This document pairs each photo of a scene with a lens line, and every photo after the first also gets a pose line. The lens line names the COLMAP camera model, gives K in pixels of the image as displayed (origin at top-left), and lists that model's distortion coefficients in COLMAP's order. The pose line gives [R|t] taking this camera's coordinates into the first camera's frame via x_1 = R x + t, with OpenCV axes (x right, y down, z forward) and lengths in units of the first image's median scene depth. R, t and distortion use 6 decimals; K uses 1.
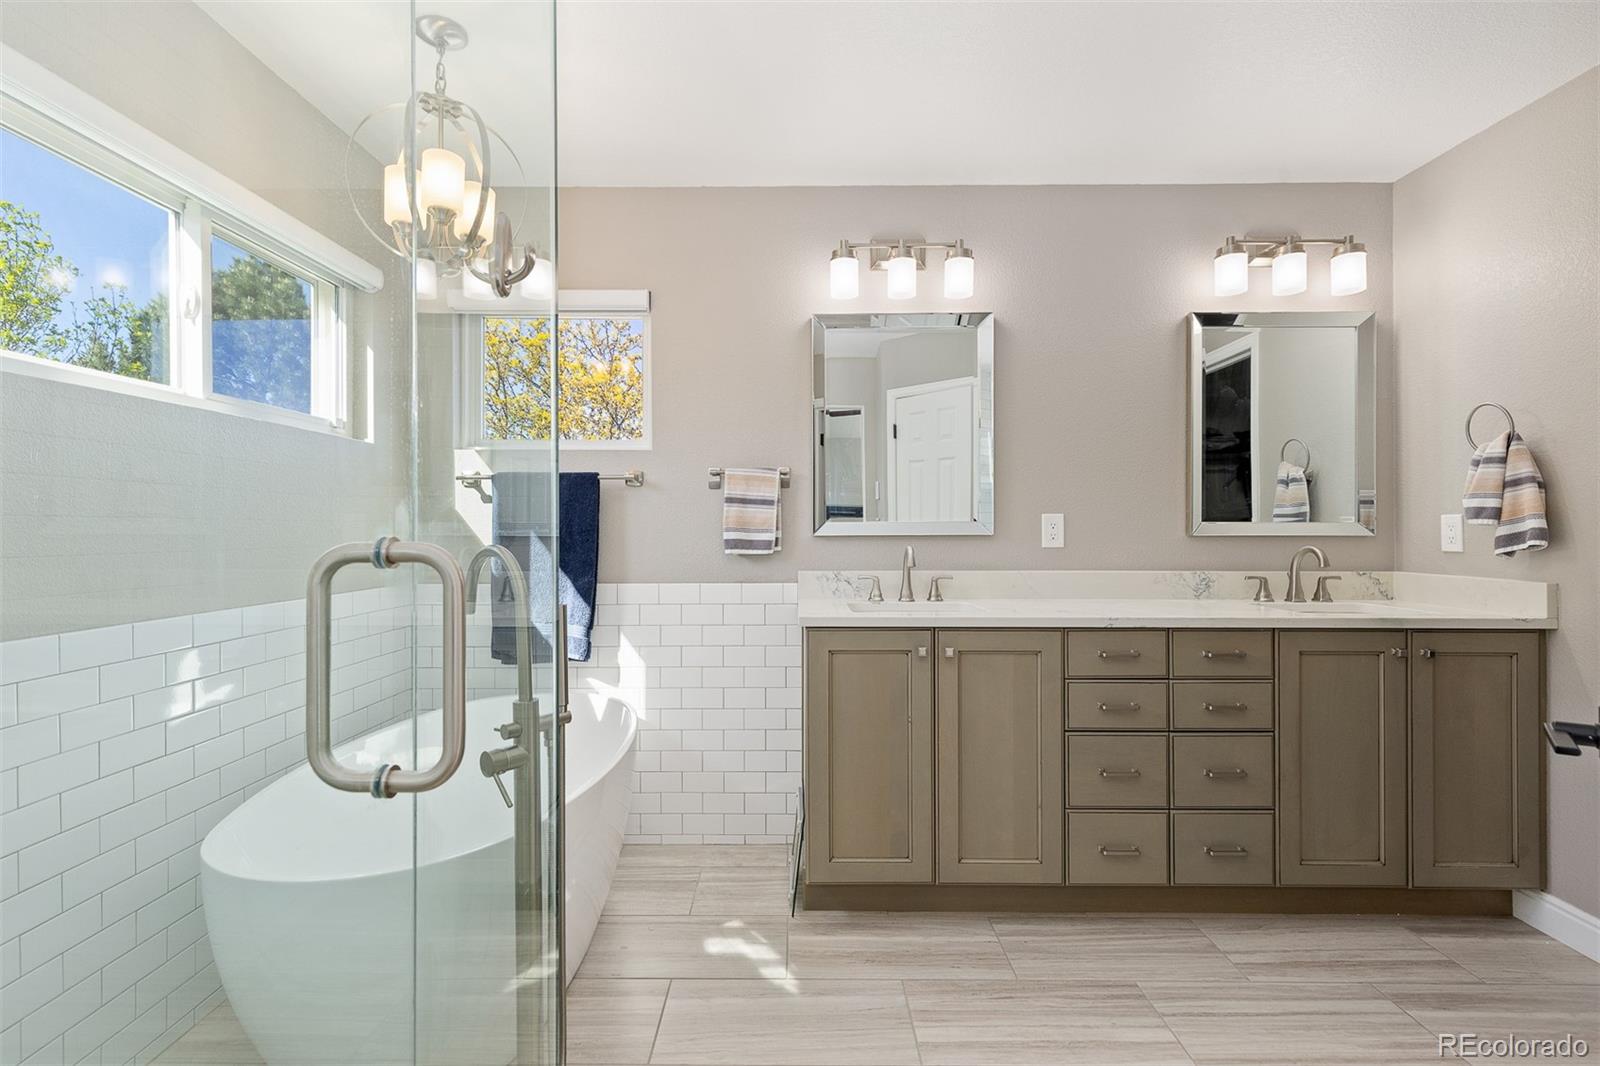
lens RADIAL K [[720.8, 0, 774.0], [0, 720.8, 534.7], [0, 0, 1]] dist [0.004785, -0.000594]
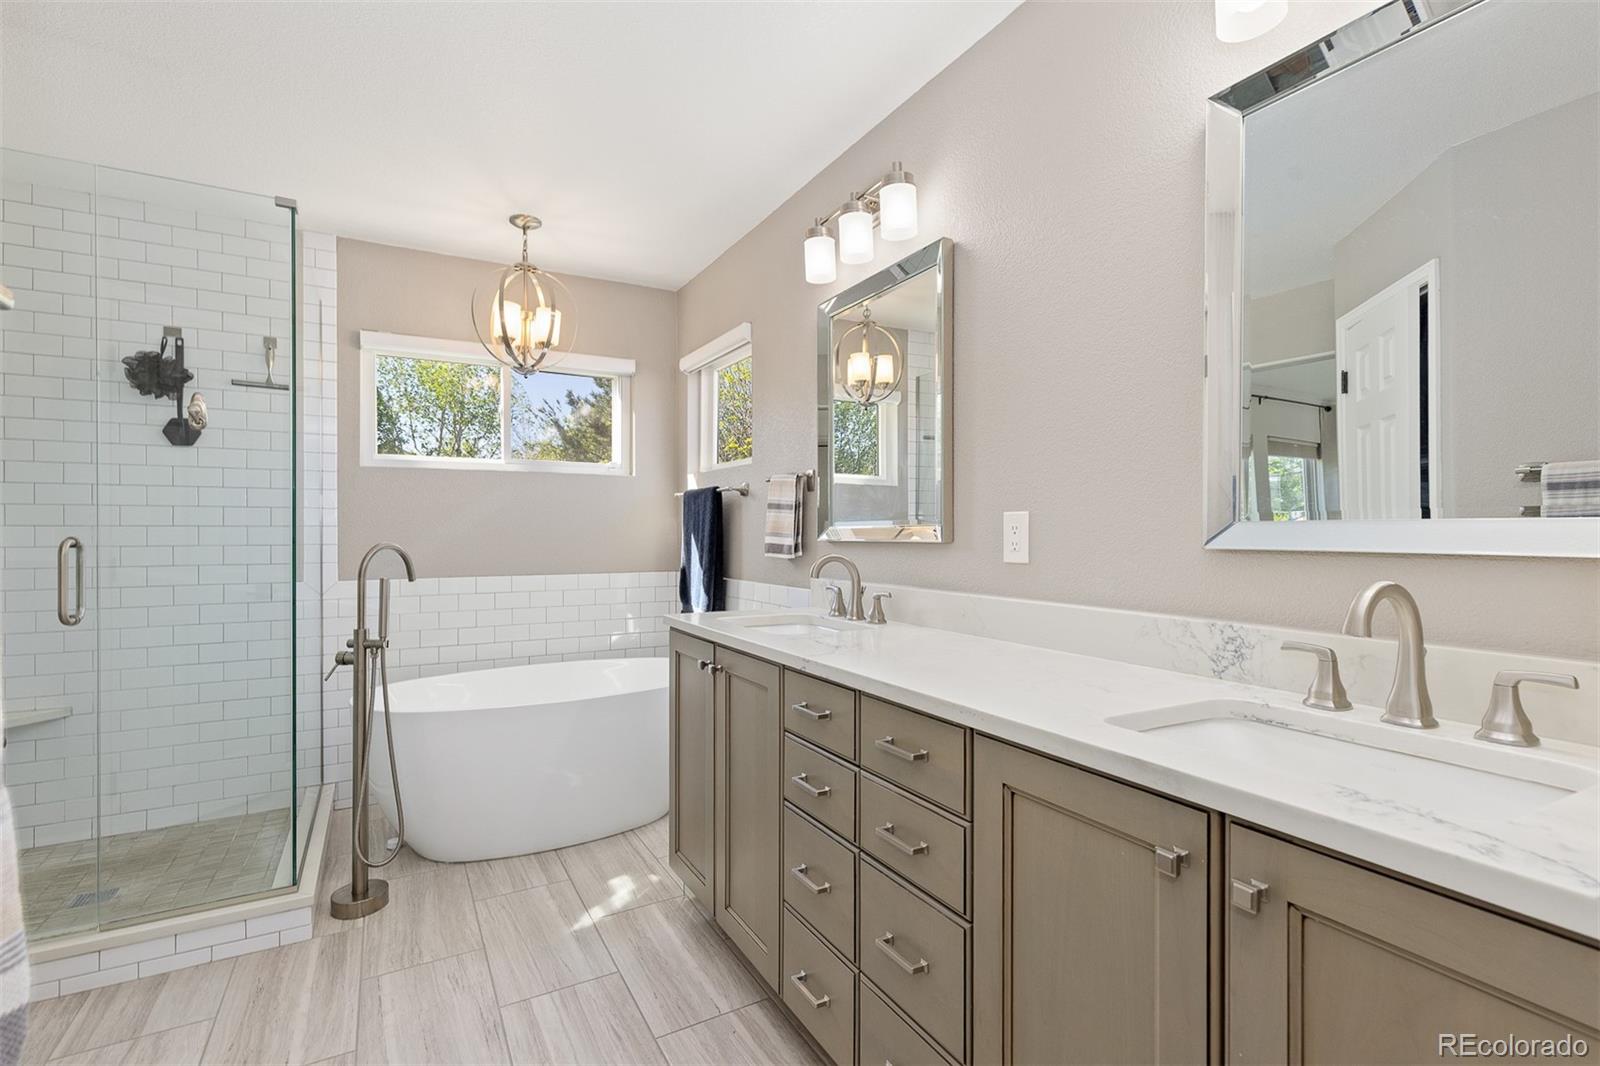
lens RADIAL K [[720.8, 0, 784.5], [0, 720.8, 534.8], [0, 0, 1]] dist [0.004785, -0.000594]
pose [[0.501531, 0.002973, -0.865135, 0.858667], [-0.006569, 0.999978, -0.000372, -0.006099], [0.865115, 0.005870, 0.501539, 0.495658]]
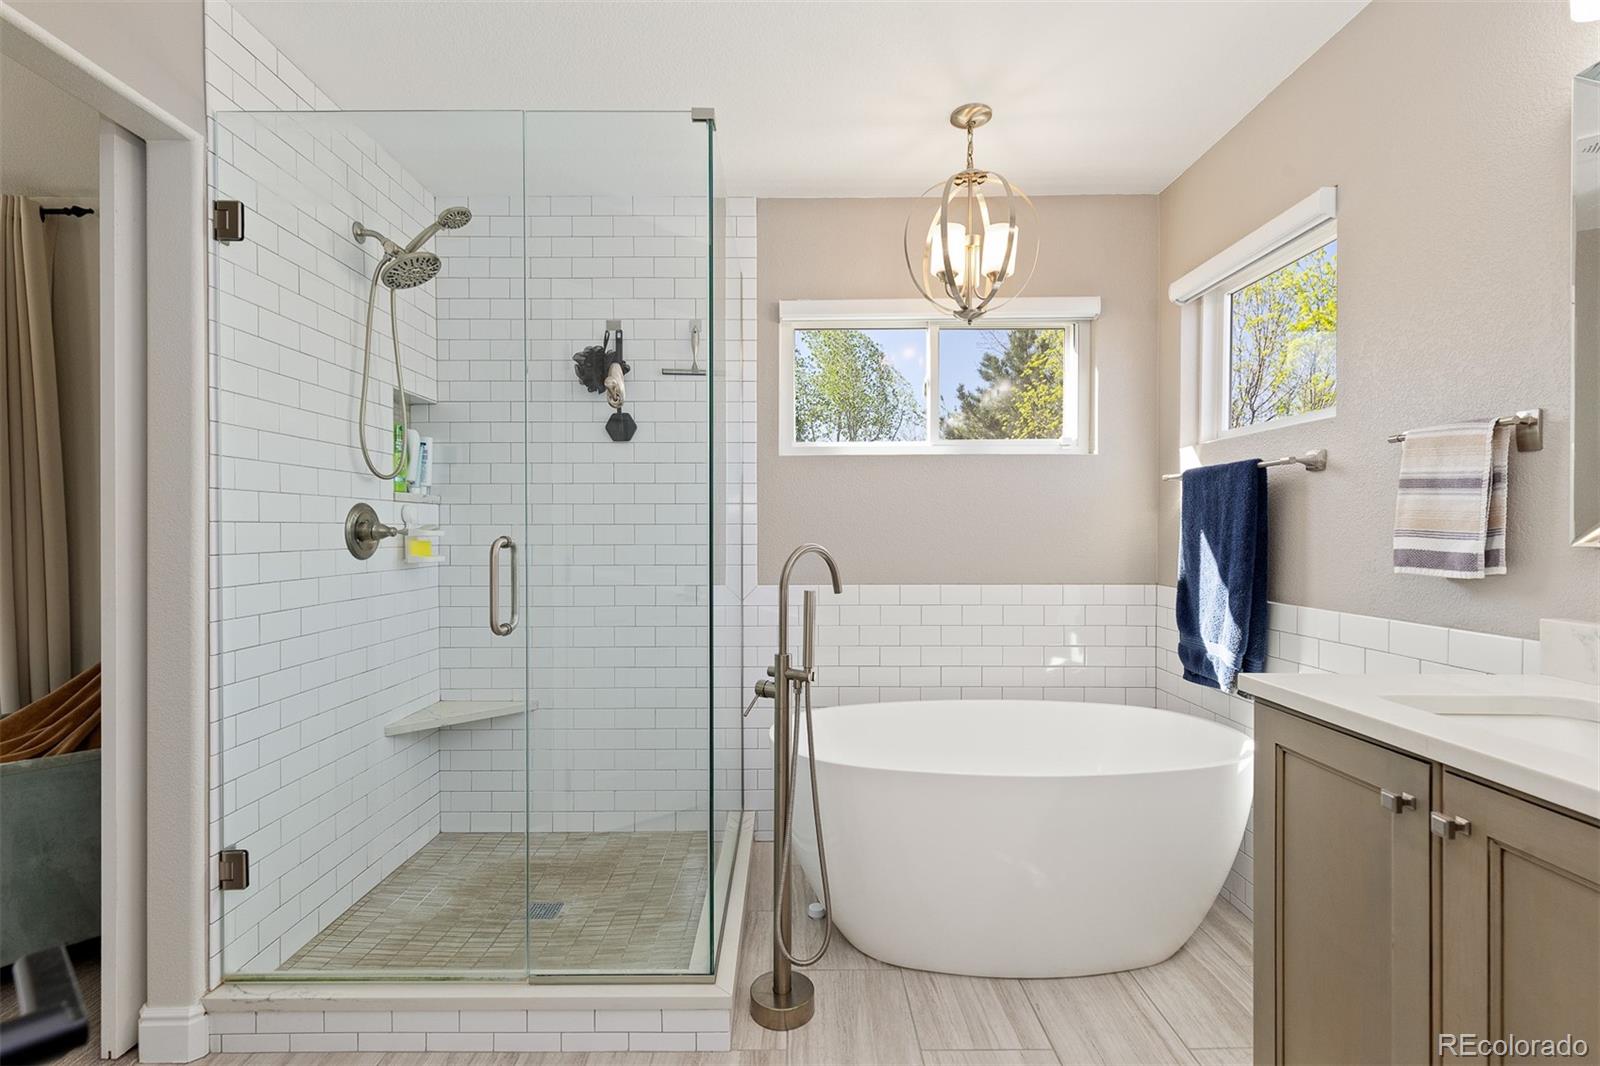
lens RADIAL K [[720.8, 0, 796.6], [0, 720.8, 539.4], [0, 0, 1]] dist [0.004785, -0.000594]
pose [[0.026782, 0.011494, -0.999575, 0.522441], [-0.006844, 0.999913, 0.011315, -0.005521], [0.999618, 0.006538, 0.026858, 0.484702]]
